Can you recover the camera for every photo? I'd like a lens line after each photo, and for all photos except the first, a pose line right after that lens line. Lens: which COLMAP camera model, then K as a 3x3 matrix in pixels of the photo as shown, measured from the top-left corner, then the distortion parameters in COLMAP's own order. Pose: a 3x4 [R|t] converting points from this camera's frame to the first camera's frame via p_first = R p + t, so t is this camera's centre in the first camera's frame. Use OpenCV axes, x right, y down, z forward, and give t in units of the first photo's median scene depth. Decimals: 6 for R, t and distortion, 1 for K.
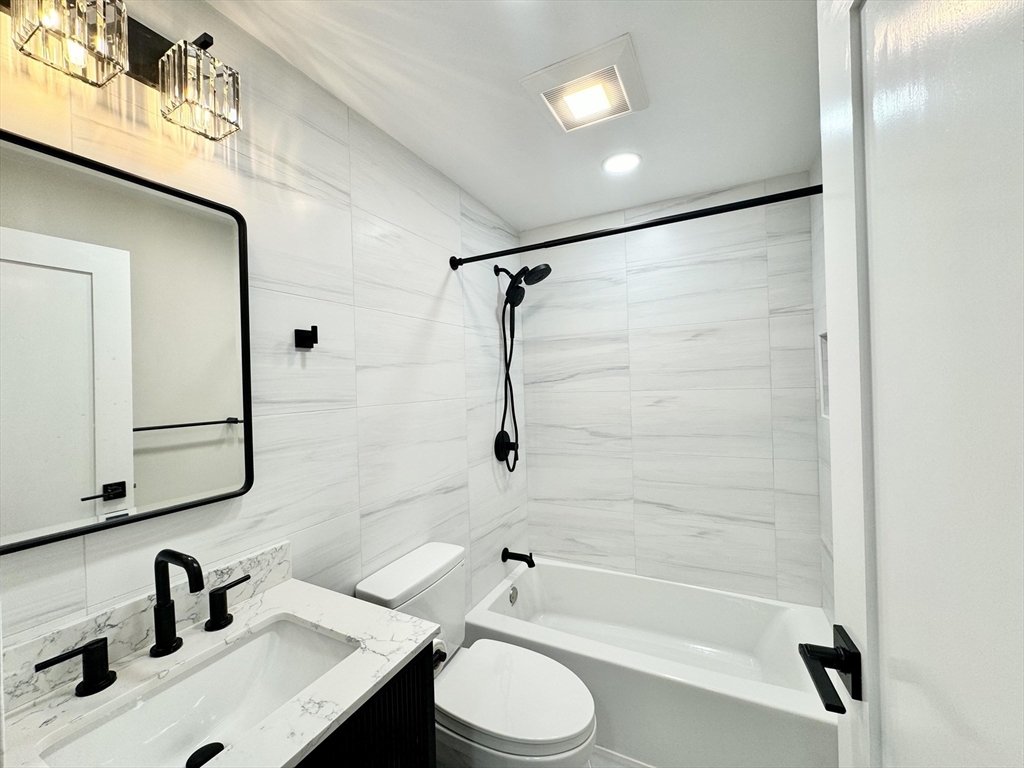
lens RADIAL K [[408.3, 0, 511.8], [0, 408.3, 383.3], [0, 0, 1]] dist [-0.004031, 0.000448]
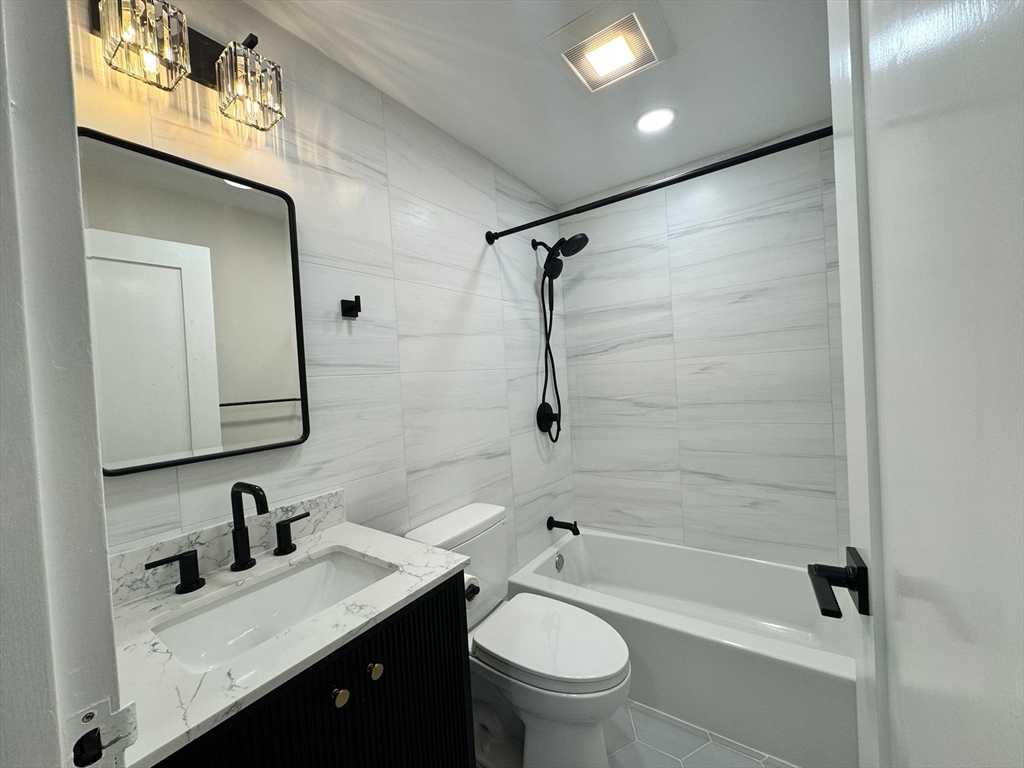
lens RADIAL K [[408.3, 0, 511.4], [0, 408.3, 383.2], [0, 0, 1]] dist [-0.004031, 0.000448]
pose [[0.989998, -0.025924, -0.138679, 0.043700], [0.029455, 0.999290, 0.023472, 0.048437], [0.137972, -0.027322, 0.990059, -0.022949]]
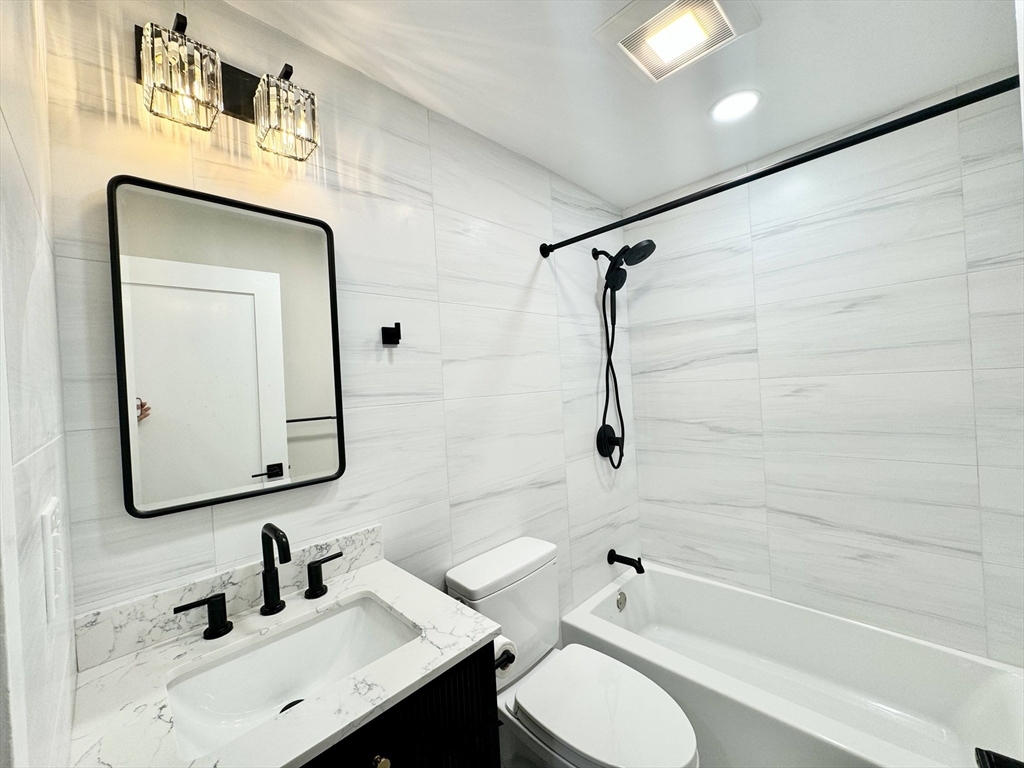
lens RADIAL K [[408.3, 0, 510.8], [0, 408.3, 383.7], [0, 0, 1]] dist [-0.004031, 0.000448]
pose [[0.951754, -0.021960, -0.306075, 0.068132], [0.026306, 0.999603, 0.010082, 0.008151], [0.305732, -0.017647, 0.951954, 0.049401]]
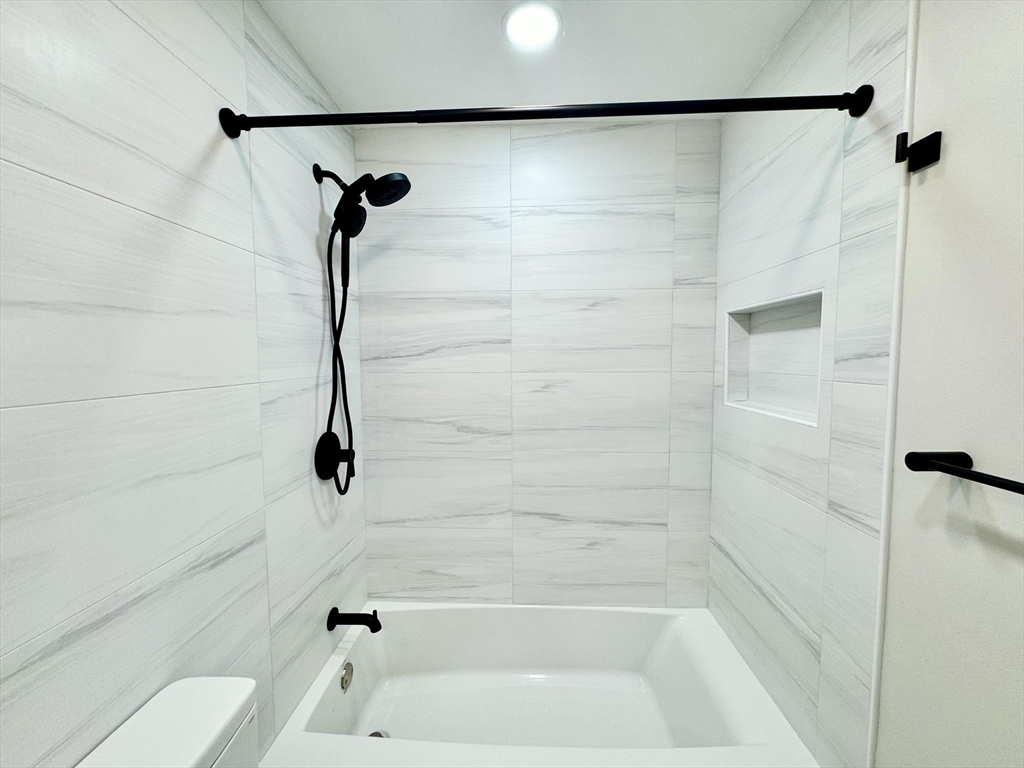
lens RADIAL K [[408.3, 0, 513.1], [0, 408.3, 383.6], [0, 0, 1]] dist [-0.004031, 0.000448]
pose [[0.909471, -0.000652, 0.415767, -0.028700], [-0.023201, 0.998361, 0.052317, -0.000086], [-0.415120, -0.057227, 0.907965, 0.351026]]
